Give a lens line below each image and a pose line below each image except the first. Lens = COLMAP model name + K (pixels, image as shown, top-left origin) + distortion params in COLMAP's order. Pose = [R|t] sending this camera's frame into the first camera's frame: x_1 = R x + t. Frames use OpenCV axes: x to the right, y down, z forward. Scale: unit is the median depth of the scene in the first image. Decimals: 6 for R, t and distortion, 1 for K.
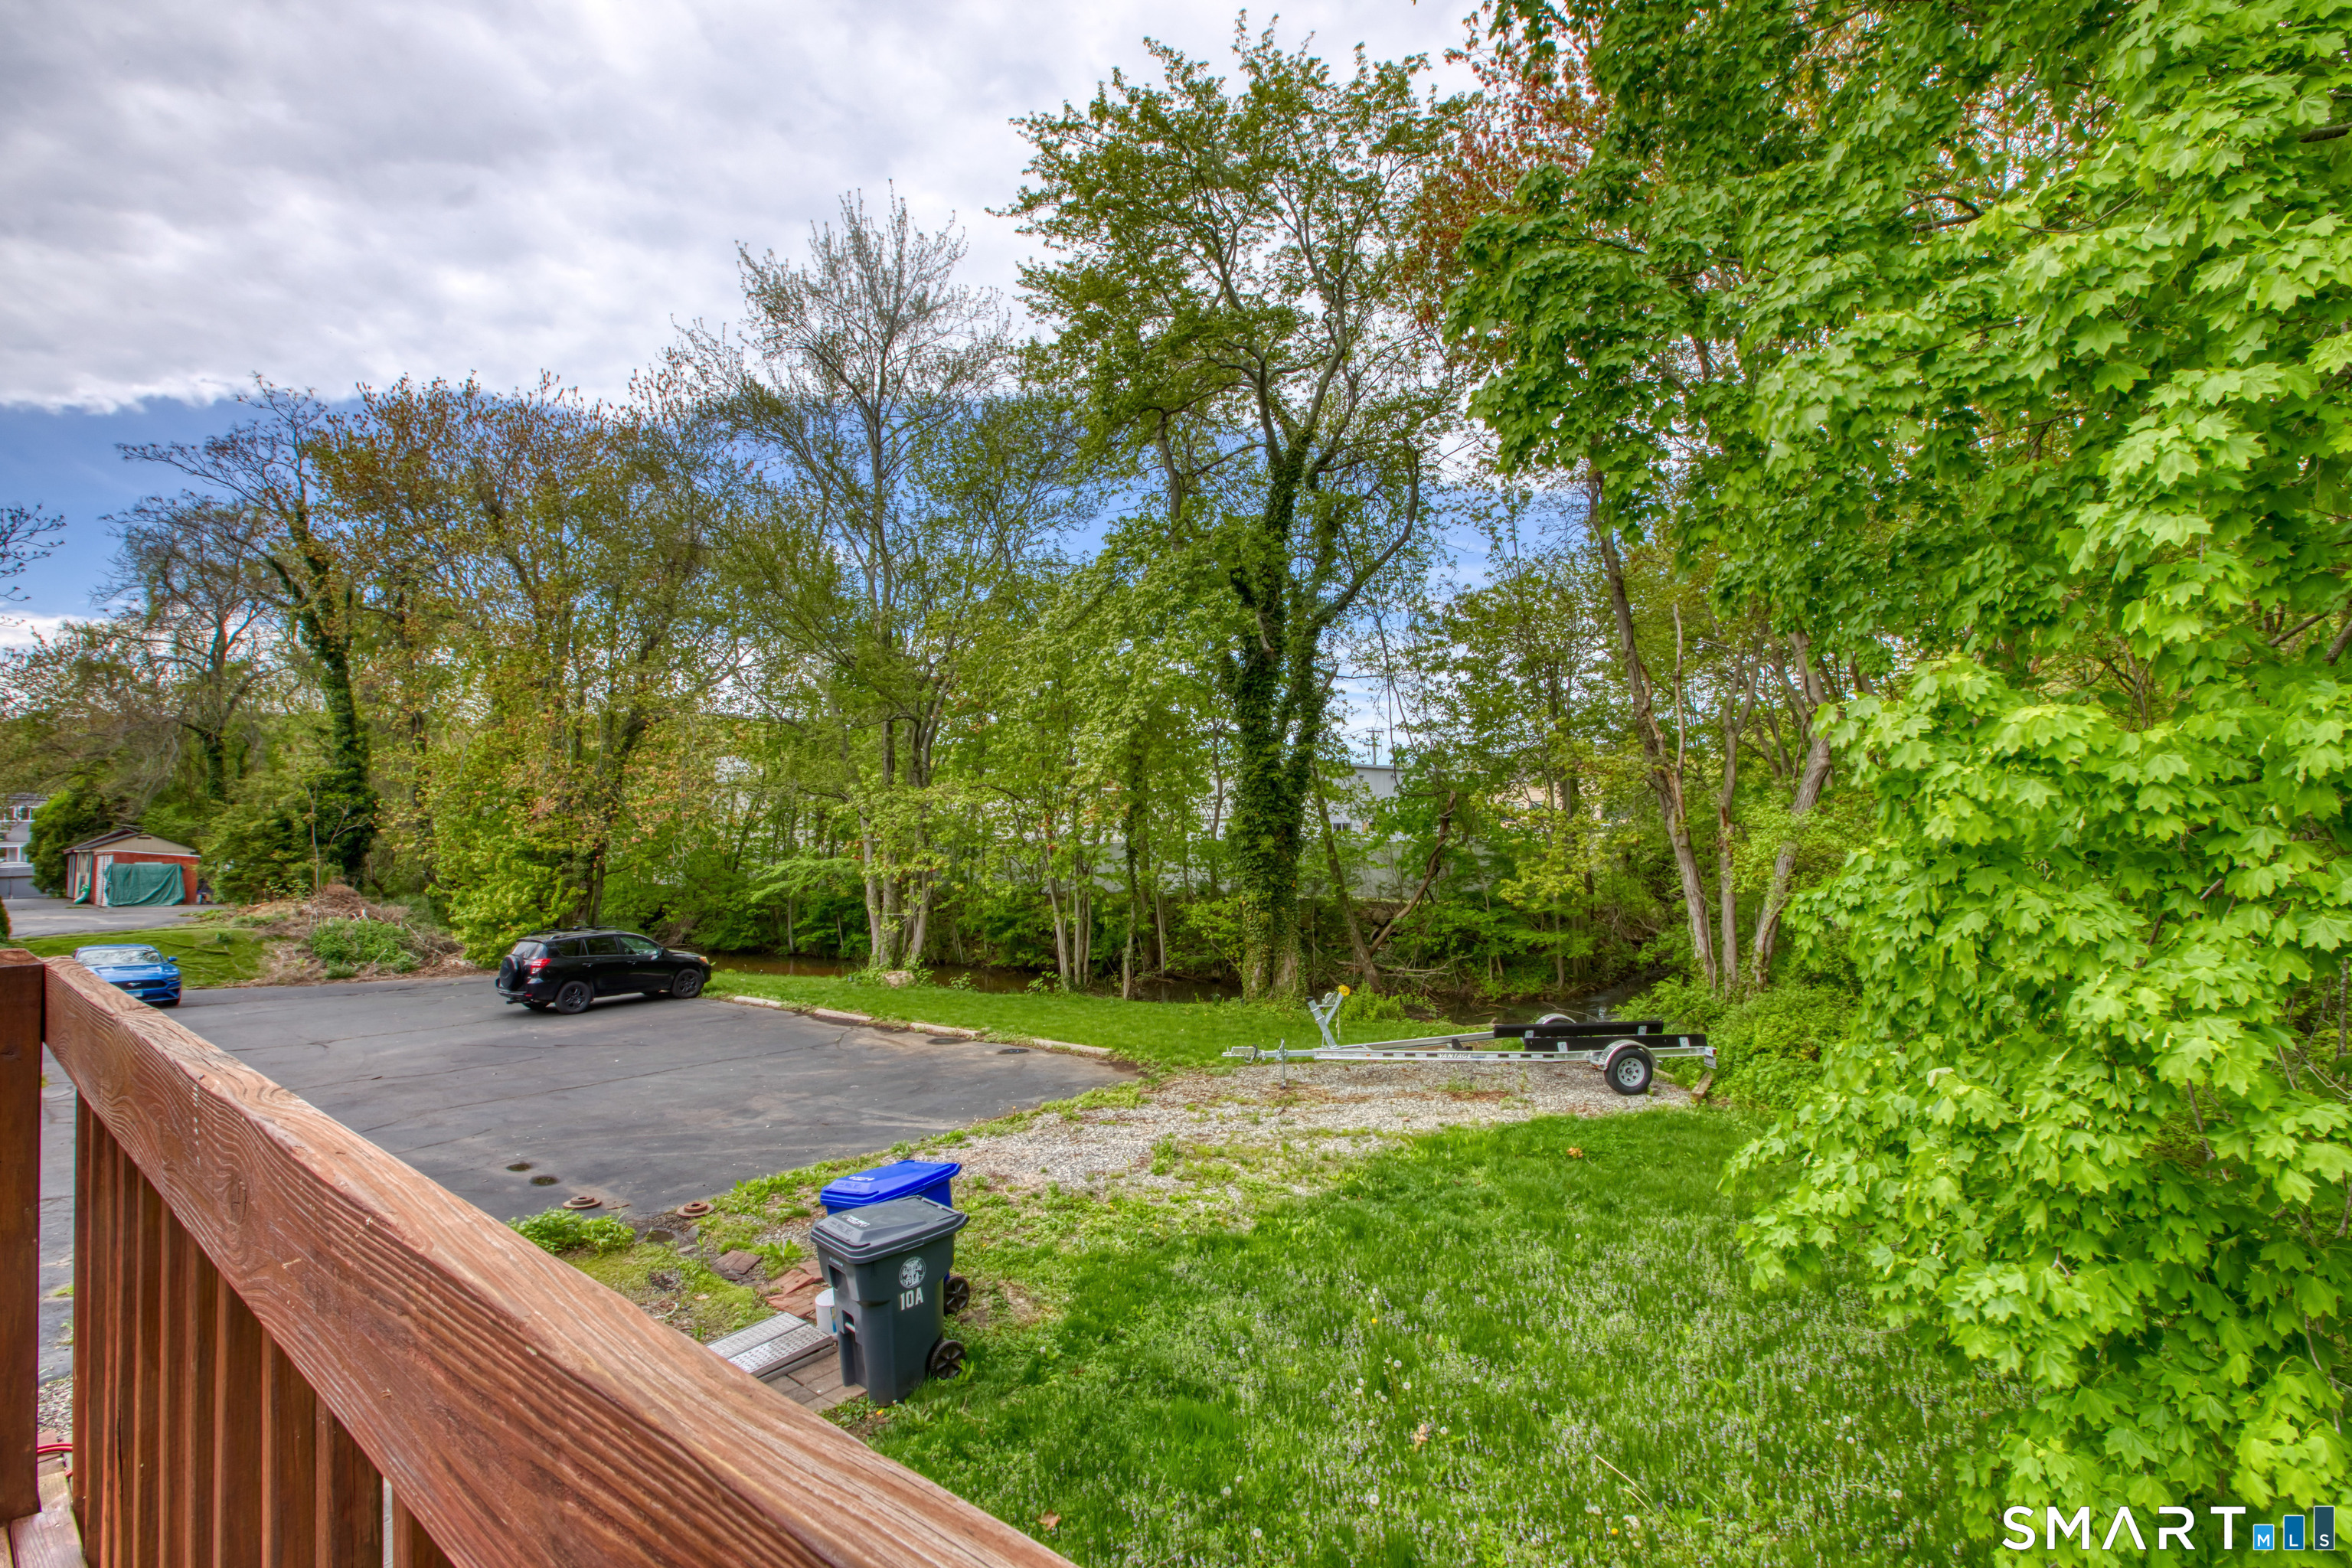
lens RADIAL K [[1069.1, 0, 1178.8], [0, 1069.1, 804.0], [0, 0, 1]] dist [-0.020836, 0.000450]
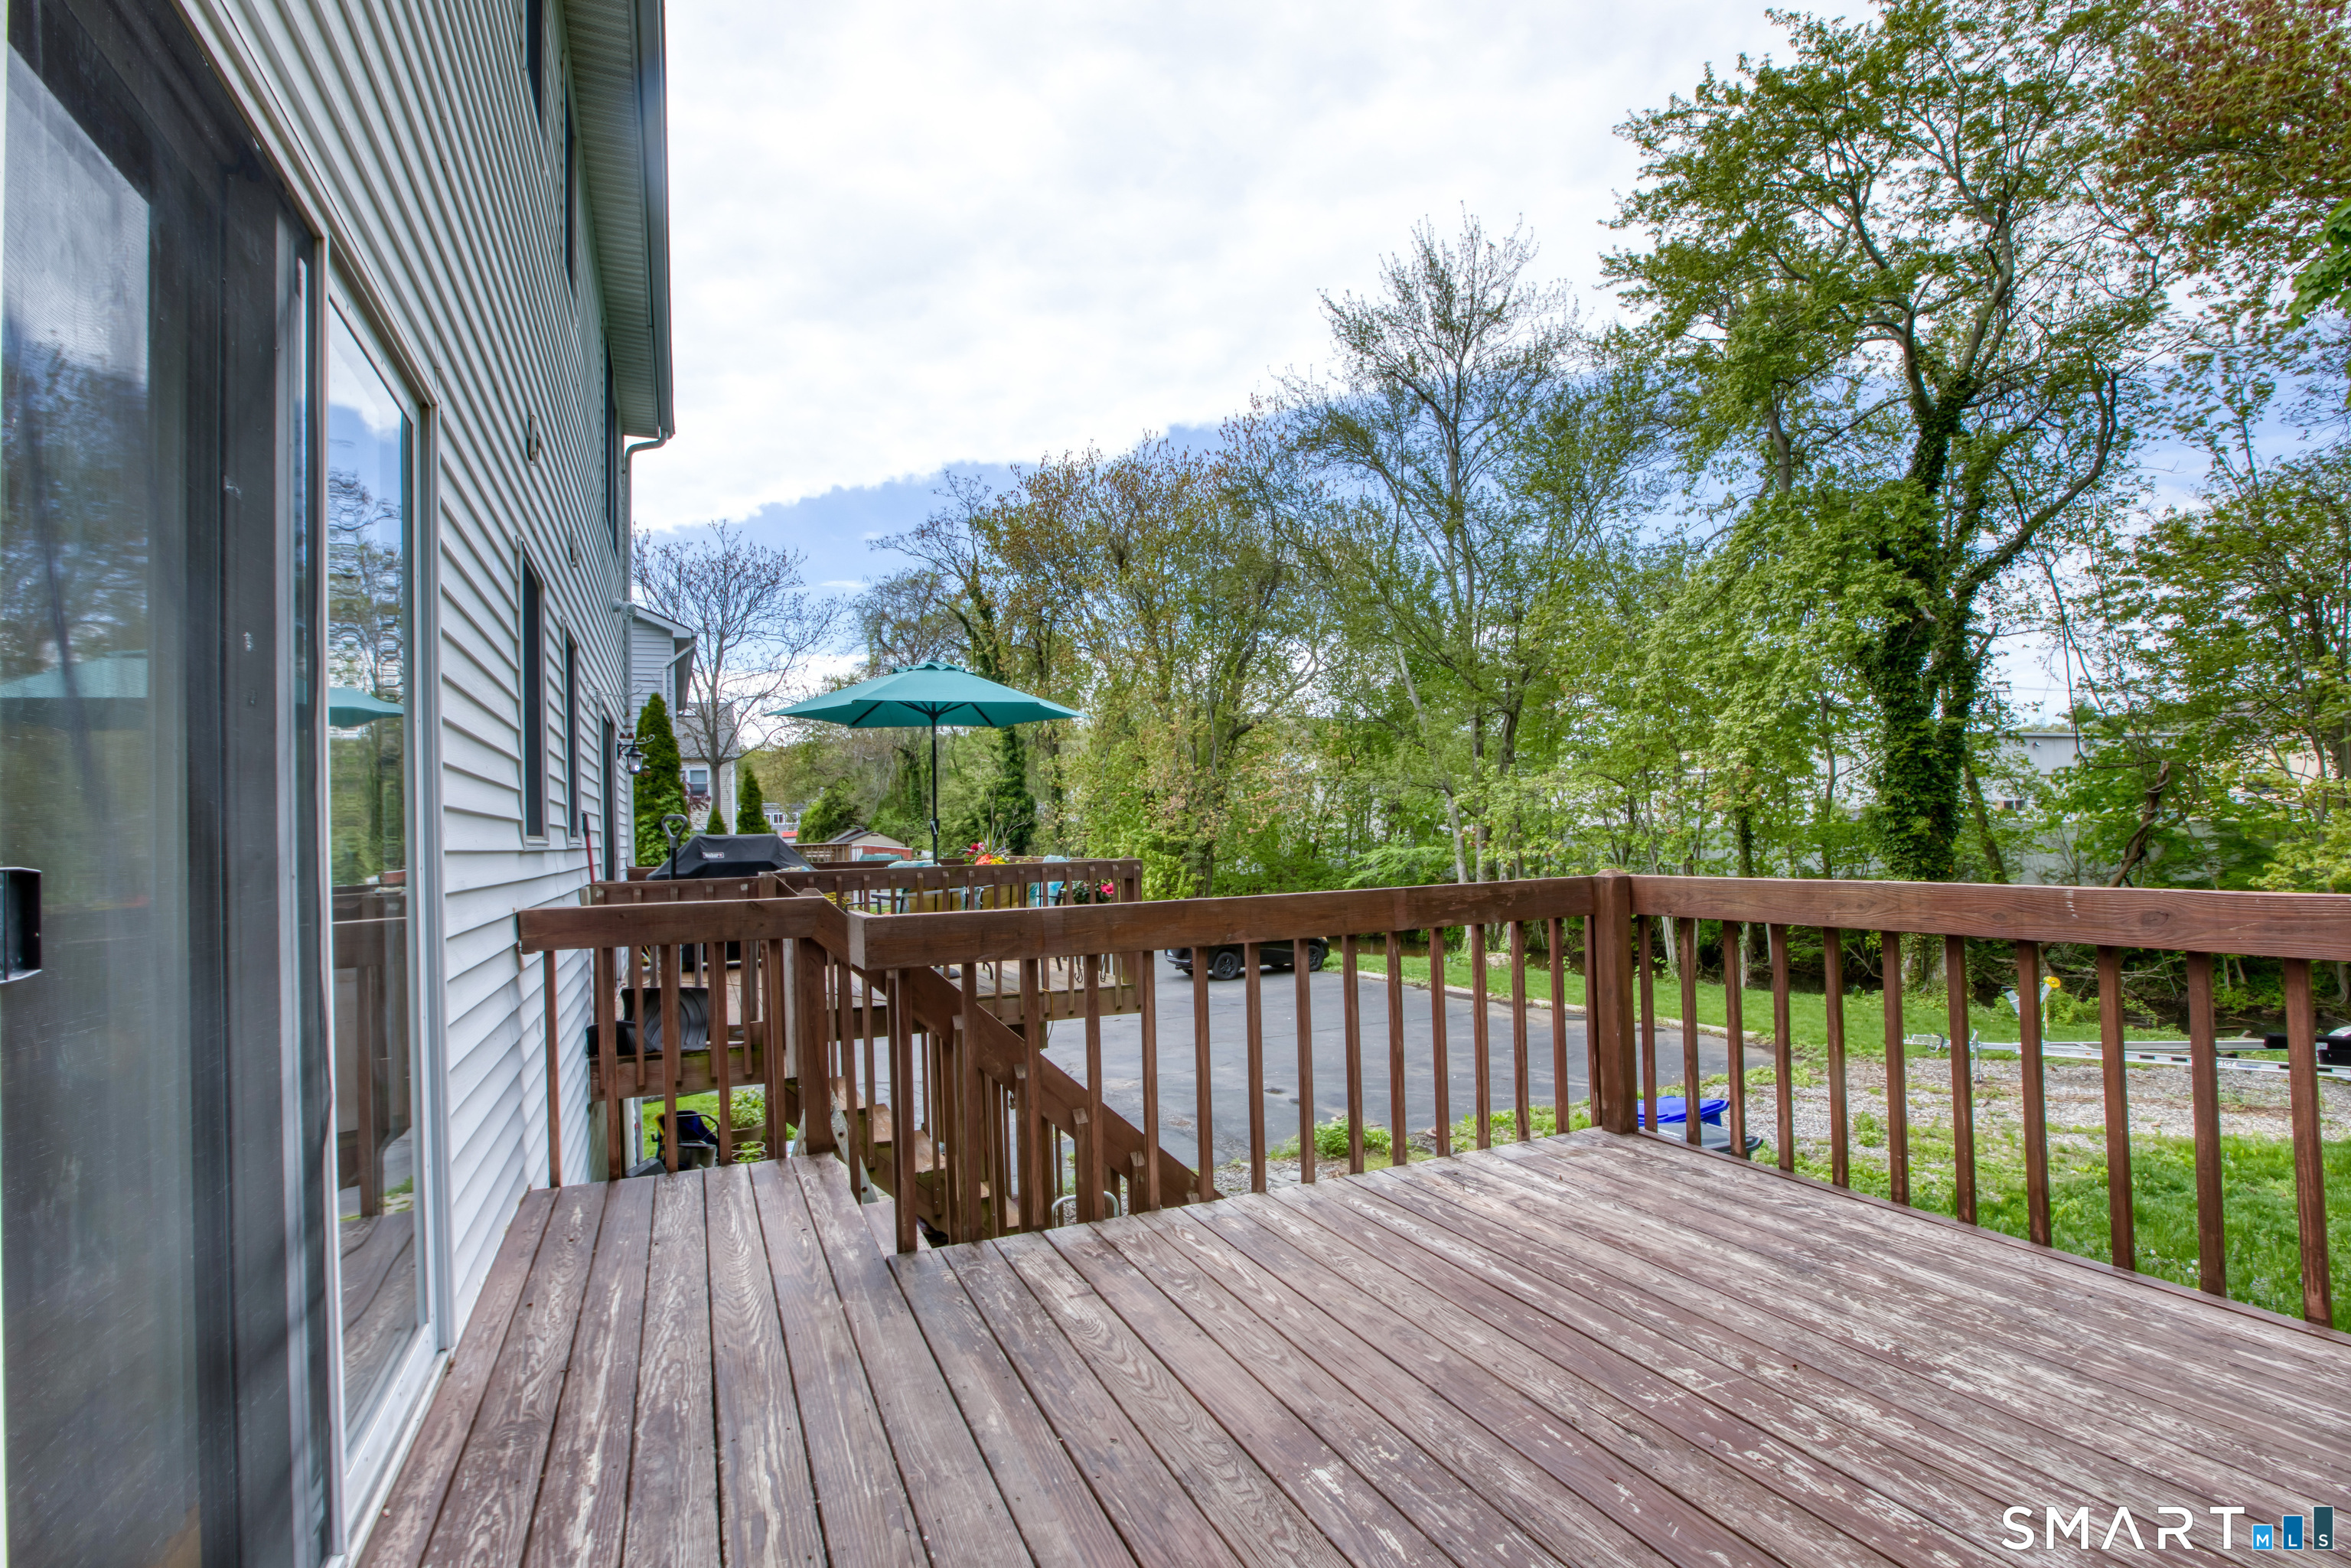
lens RADIAL K [[1112.2, 0, 1172.3], [0, 1112.2, 797.1], [0, 0, 1]] dist [-0.024644, 0.012450]
pose [[0.903201, -0.025949, -0.428432, -0.077721], [0.027747, 0.999613, -0.002049, -0.002936], [0.428320, -0.010037, 0.903572, -0.117382]]
